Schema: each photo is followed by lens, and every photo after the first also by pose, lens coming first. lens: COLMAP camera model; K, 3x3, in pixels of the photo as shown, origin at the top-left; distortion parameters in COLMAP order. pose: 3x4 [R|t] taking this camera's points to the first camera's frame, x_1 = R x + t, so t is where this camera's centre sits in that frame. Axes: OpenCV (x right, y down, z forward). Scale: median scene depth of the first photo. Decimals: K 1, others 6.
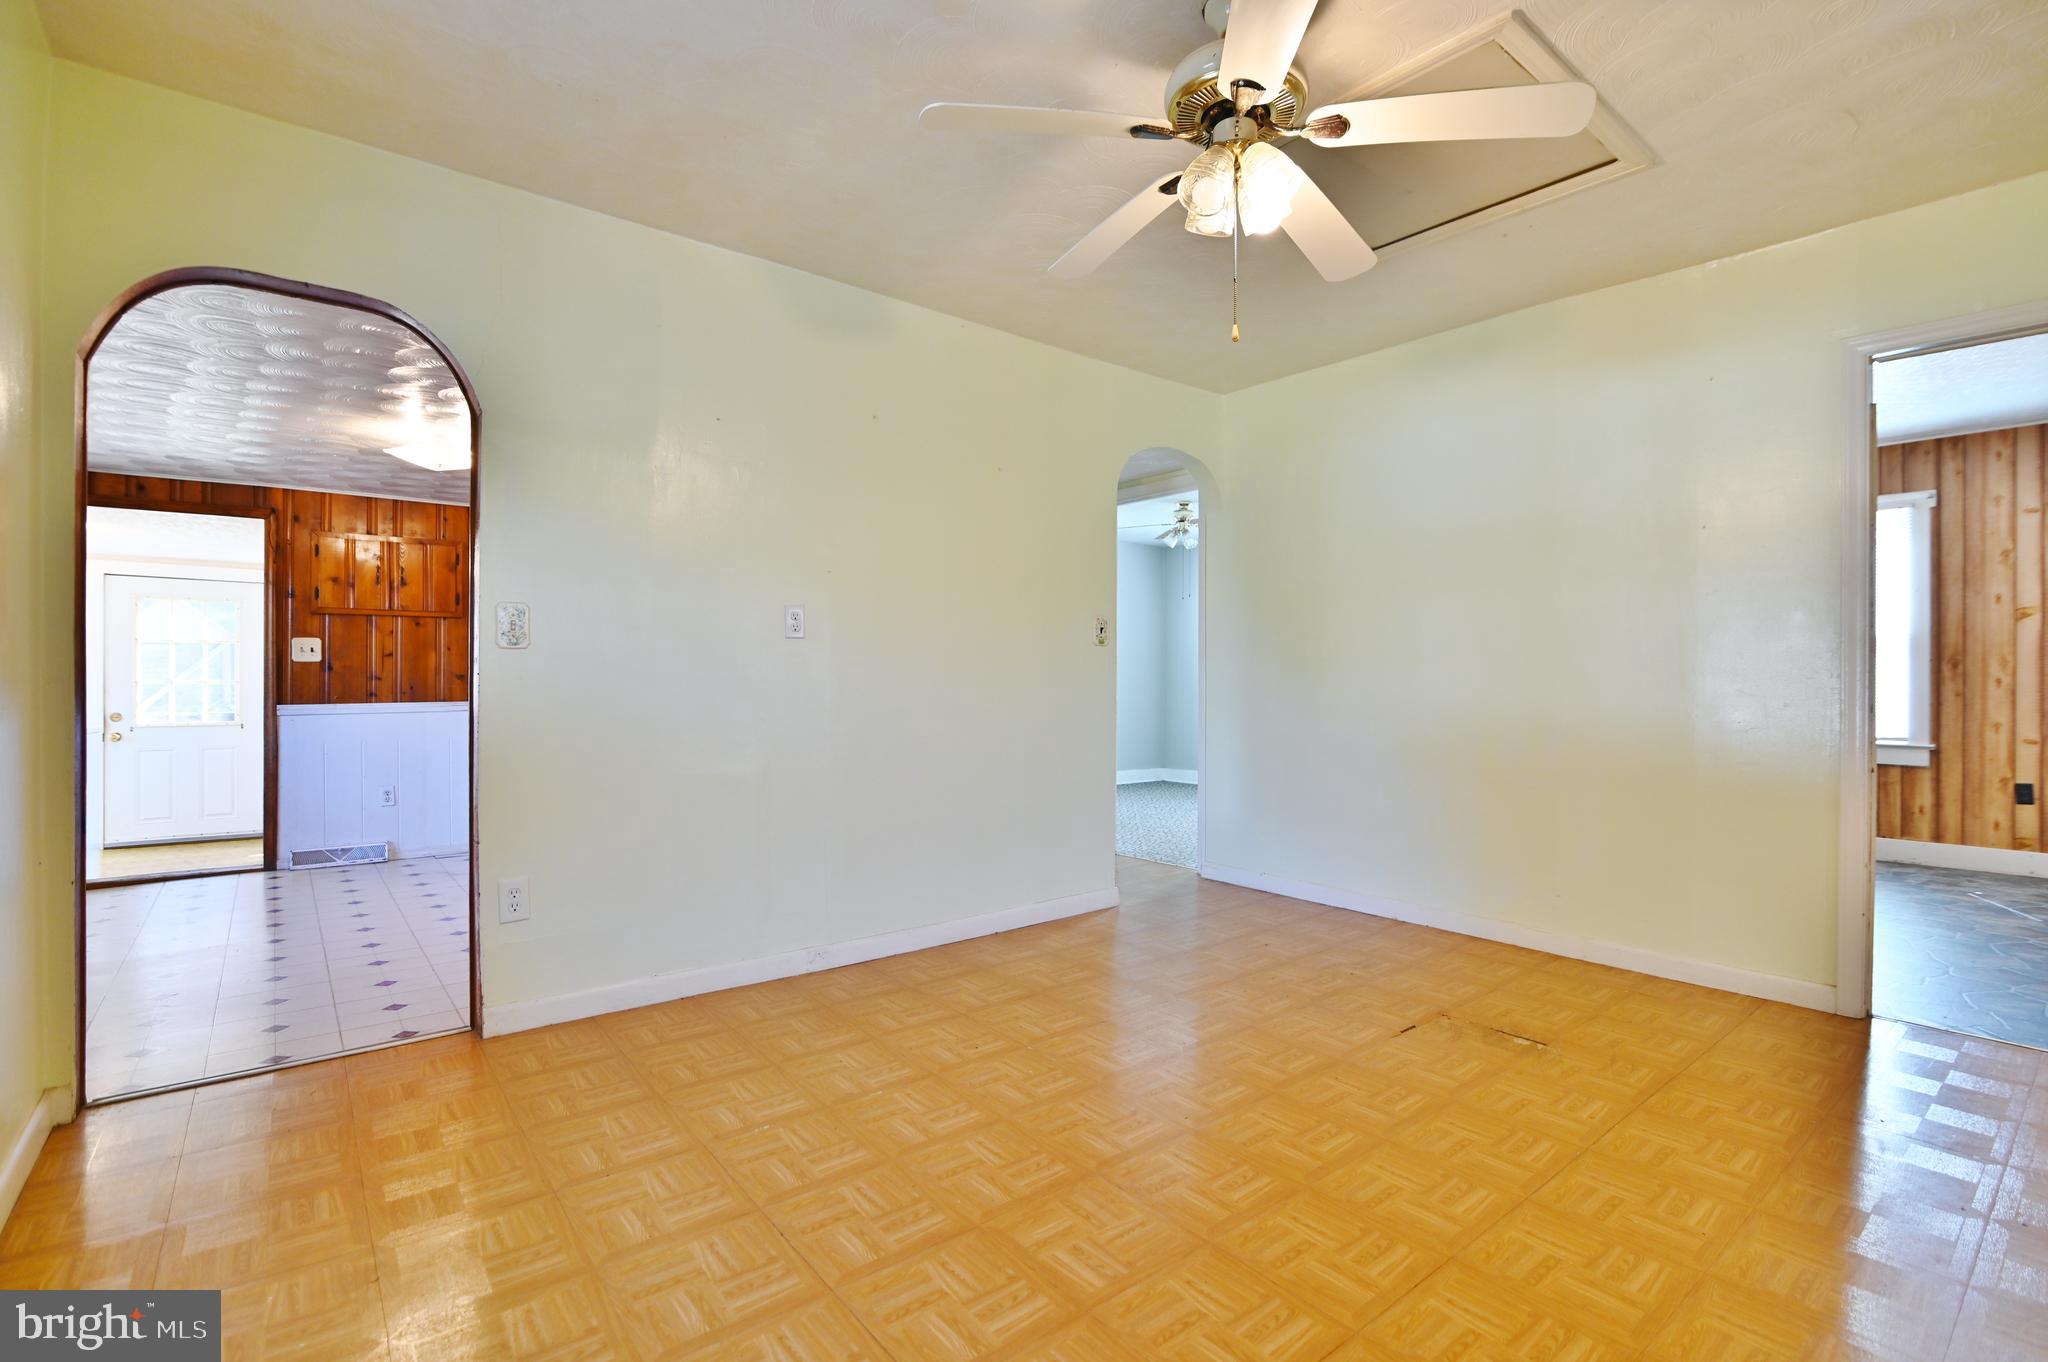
lens RADIAL K [[935.7, 0, 1023.3], [0, 935.7, 674.4], [0, 0, 1]] dist [-0.007505, 0.000518]
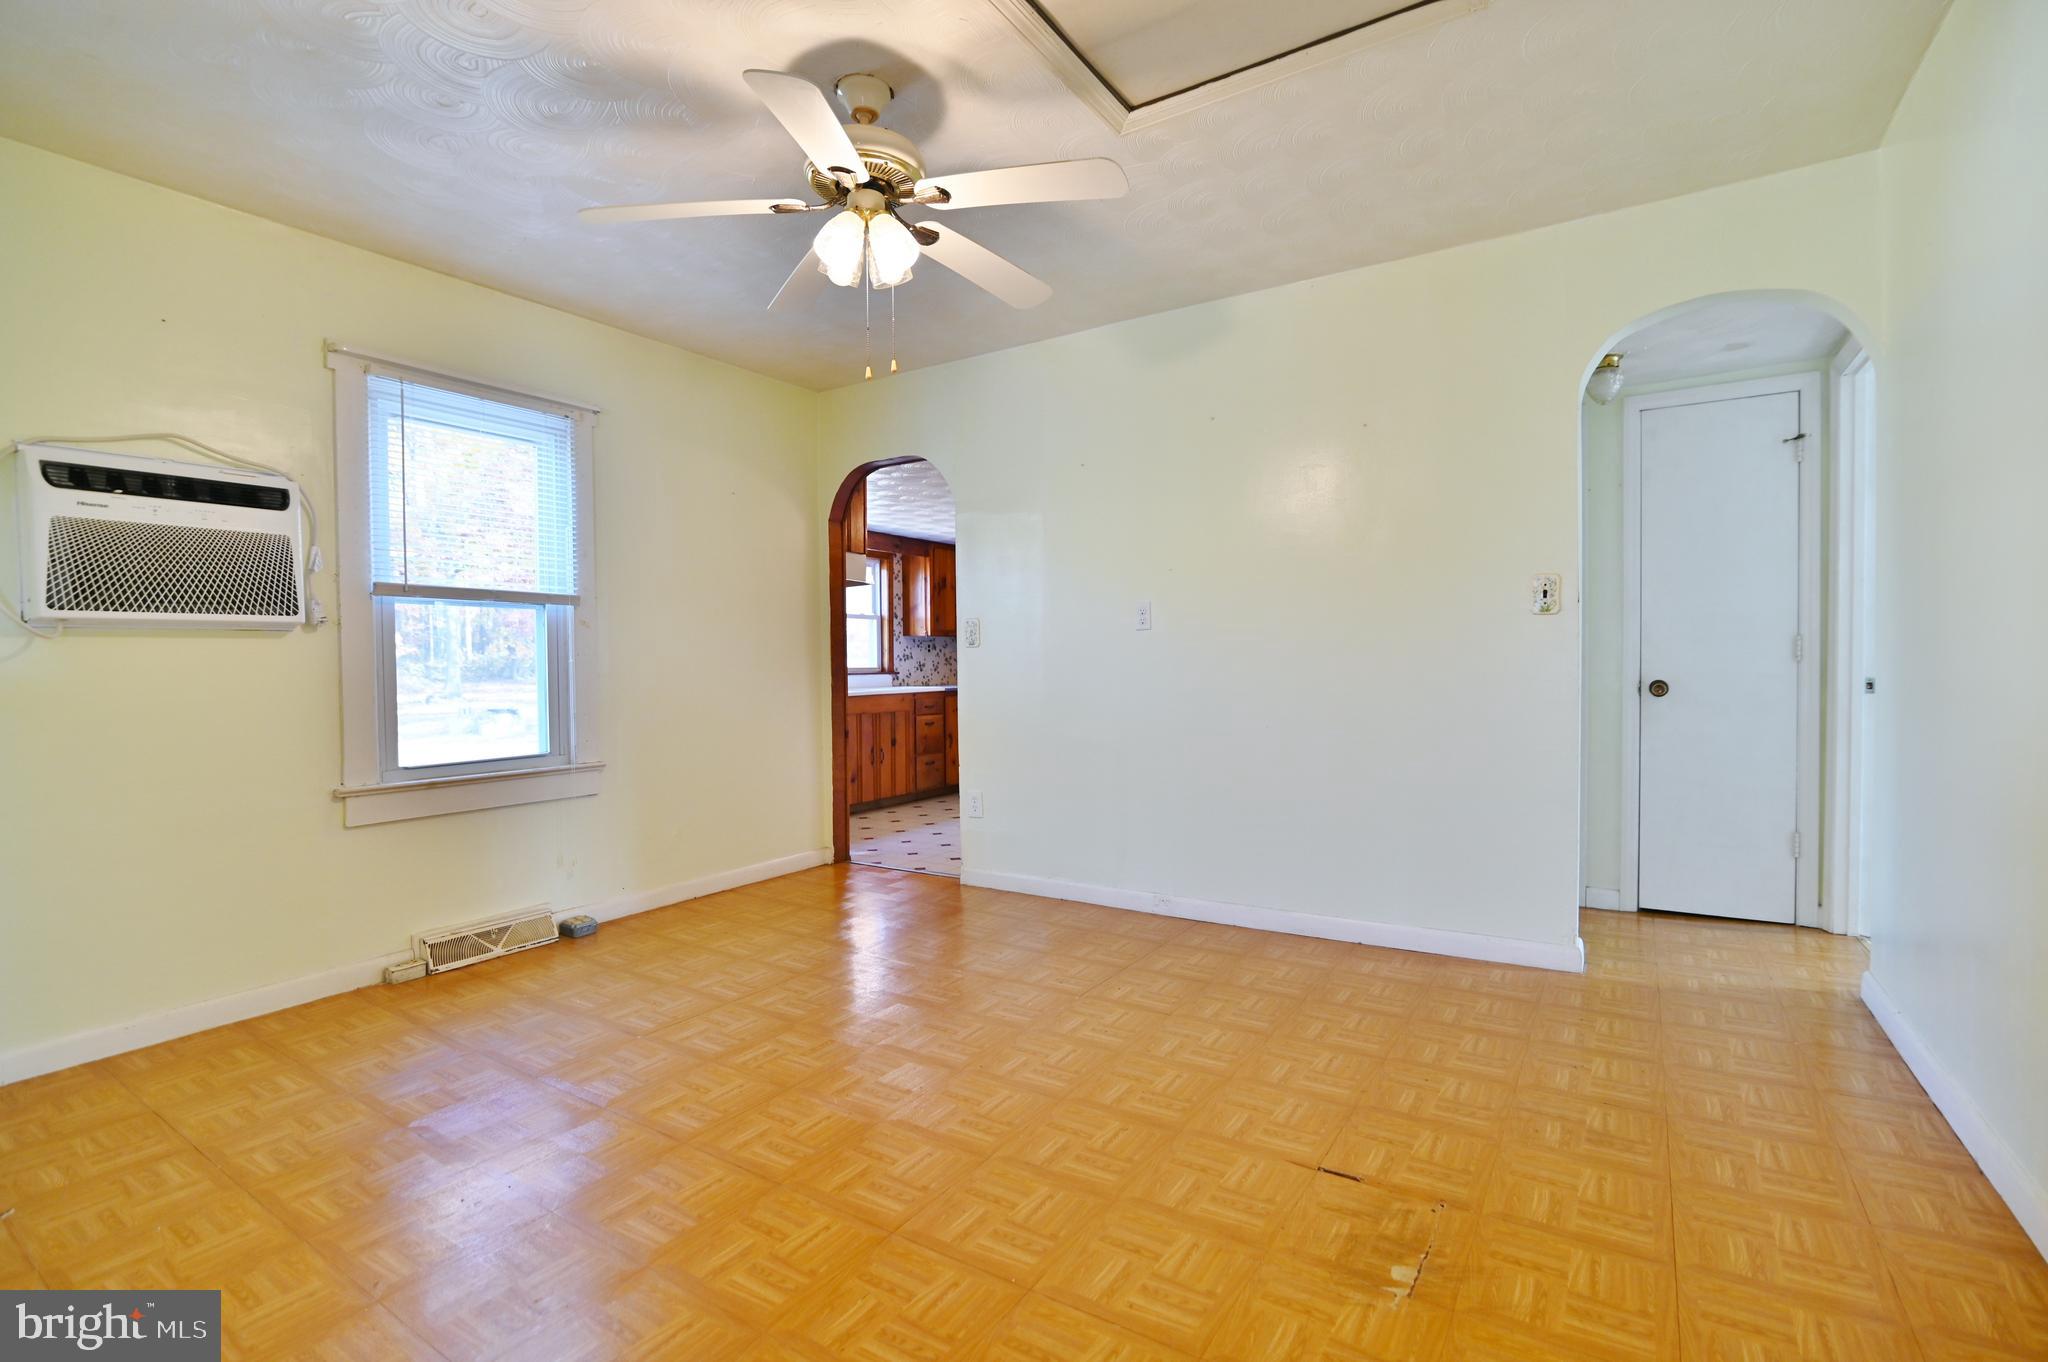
lens RADIAL K [[918.7, 0, 1021.1], [0, 918.7, 696.4], [0, 0, 1]] dist [-0.026468, 0.000111]
pose [[0.311022, 0.030629, -0.949909, 1.371272], [0.022511, 0.998963, 0.039582, -0.010509], [0.950136, -0.033694, 0.310010, 0.816884]]
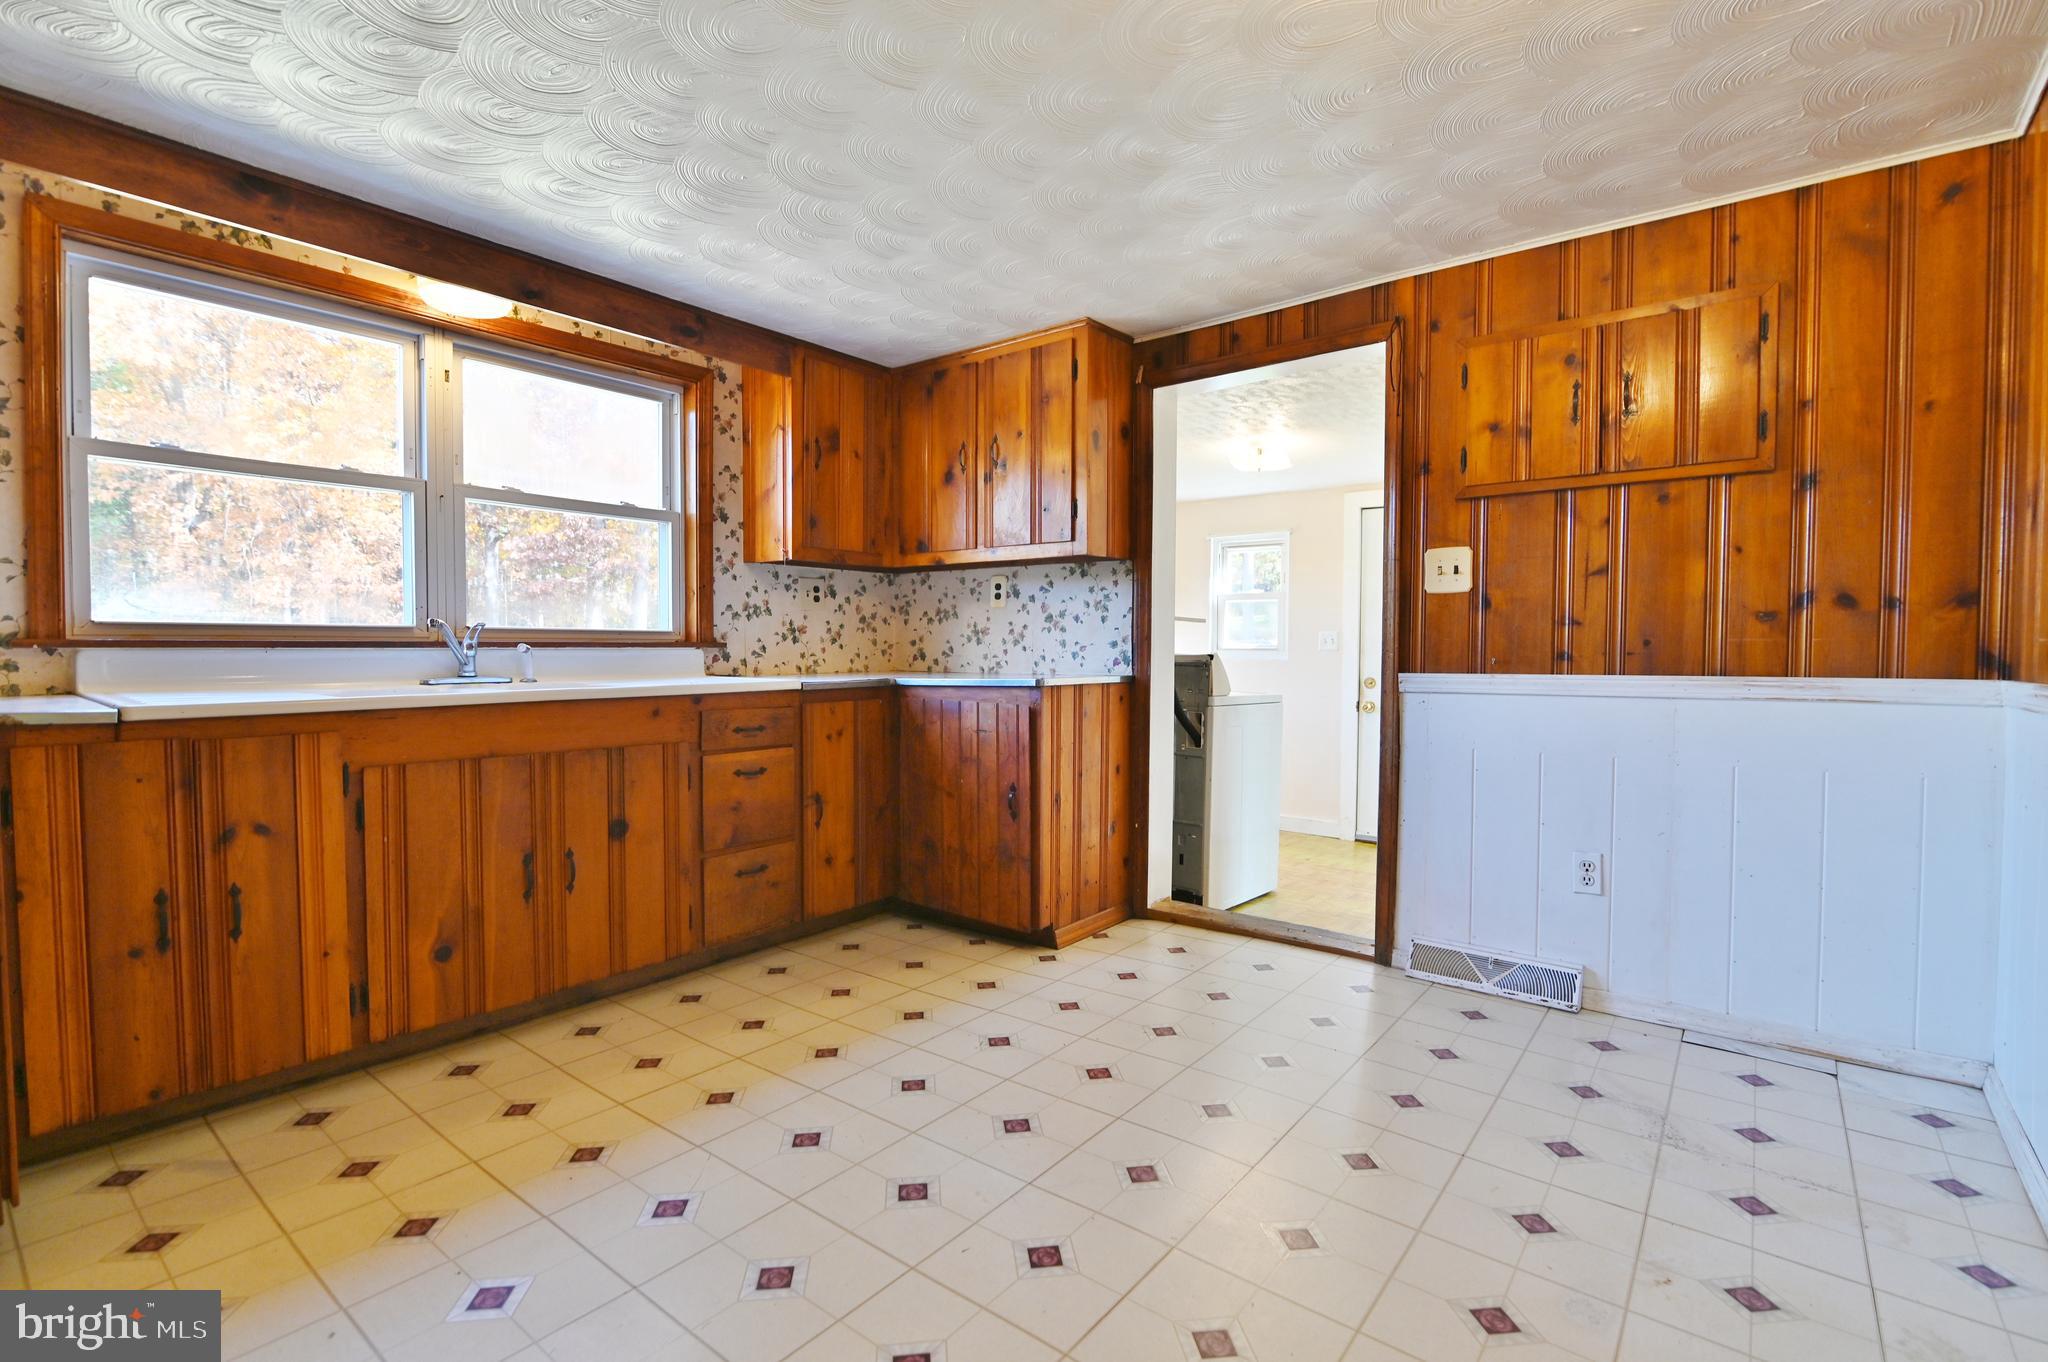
lens RADIAL K [[935.7, 0, 1021.6], [0, 935.7, 680.5], [0, 0, 1]] dist [-0.007505, 0.000518]
pose [[0.212922, 0.037355, -0.976355, -0.811309], [0.007722, 0.999173, 0.039912, 0.035882], [0.977039, -0.016037, 0.212457, 1.762806]]
